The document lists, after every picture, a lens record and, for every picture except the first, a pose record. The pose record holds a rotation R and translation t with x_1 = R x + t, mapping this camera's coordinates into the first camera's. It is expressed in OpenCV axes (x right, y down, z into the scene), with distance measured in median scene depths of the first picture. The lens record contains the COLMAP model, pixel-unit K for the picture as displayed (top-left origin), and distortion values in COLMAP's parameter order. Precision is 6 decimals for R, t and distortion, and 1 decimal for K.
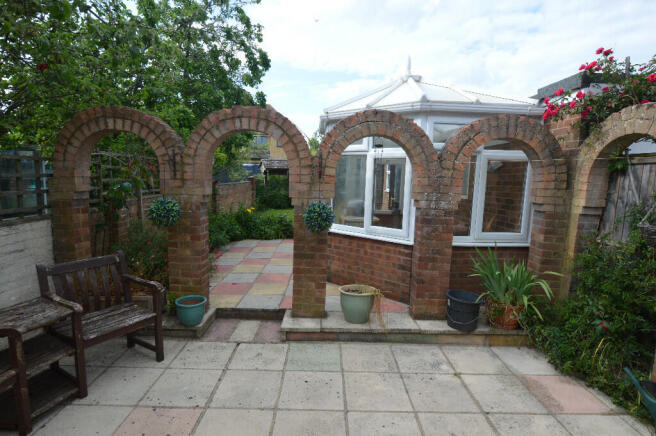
lens RADIAL K [[344.4, 0, 326.4], [0, 344.4, 219.1], [0, 0, 1]] dist [-0.002220, -0.001297]
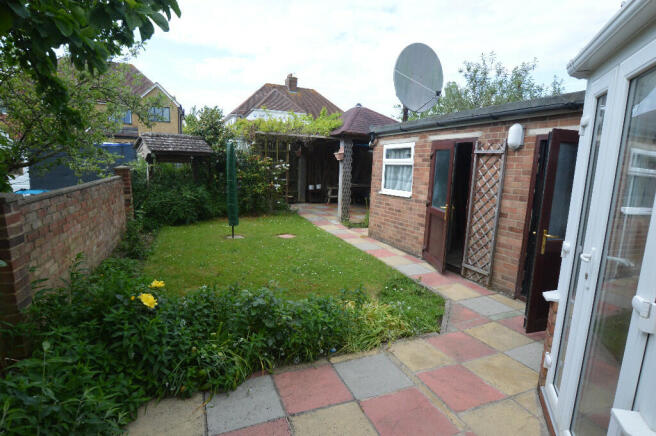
lens RADIAL K [[344.4, 0, 326.9], [0, 344.4, 219.3], [0, 0, 1]] dist [-0.002220, -0.001297]
pose [[0.939838, -0.048981, 0.338090, -0.103750], [0.032923, 0.998048, 0.053072, -0.060260], [-0.340029, -0.038748, 0.939616, 0.396919]]
